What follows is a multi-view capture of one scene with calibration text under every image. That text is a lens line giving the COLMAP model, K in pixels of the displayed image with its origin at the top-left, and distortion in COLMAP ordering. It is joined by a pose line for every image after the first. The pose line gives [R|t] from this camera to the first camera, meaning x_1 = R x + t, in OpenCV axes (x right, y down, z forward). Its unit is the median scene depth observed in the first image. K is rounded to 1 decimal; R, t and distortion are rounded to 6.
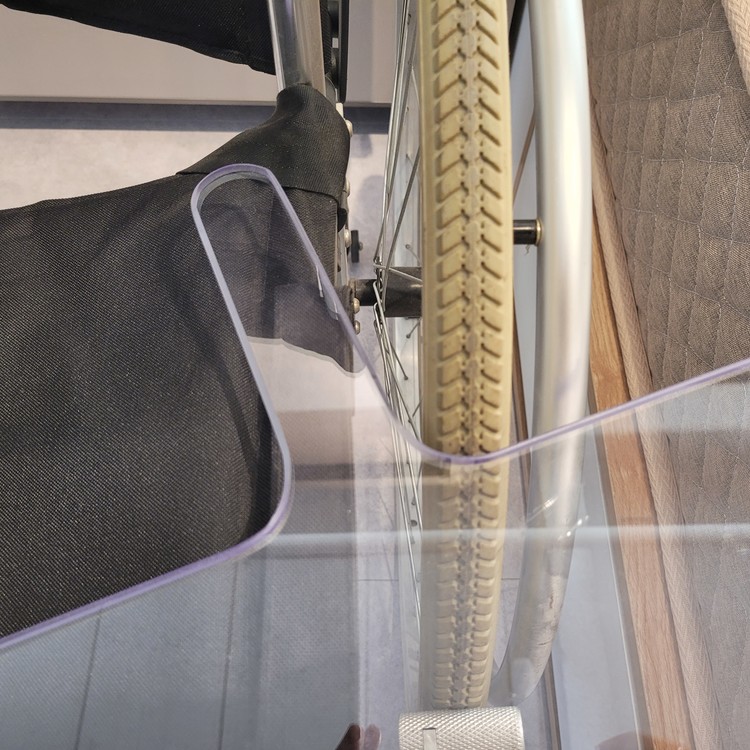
lens RADIAL K [[795.3, 0, 375.0], [0, 795.3, 375.0], [0, 0, 1]] dist [-0.016557, -0.028518]
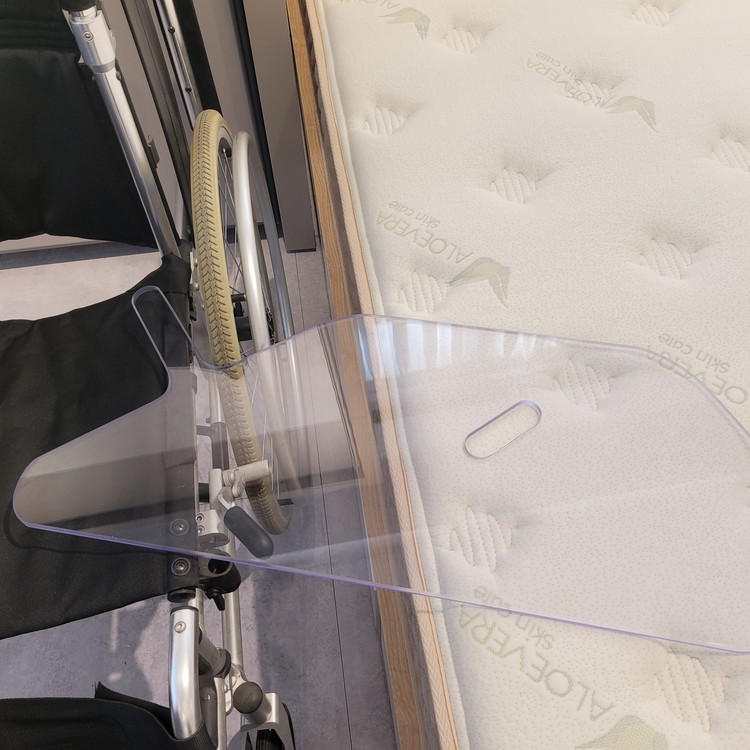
lens RADIAL K [[795.3, 0, 375.0], [0, 795.3, 375.0], [0, 0, 1]] dist [-0.016557, -0.028518]
pose [[0.989650, -0.136780, 0.043400, 0.431638], [0.140645, 0.984568, -0.104138, 0.420111], [-0.028486, 0.109164, 0.993615, -1.668578]]
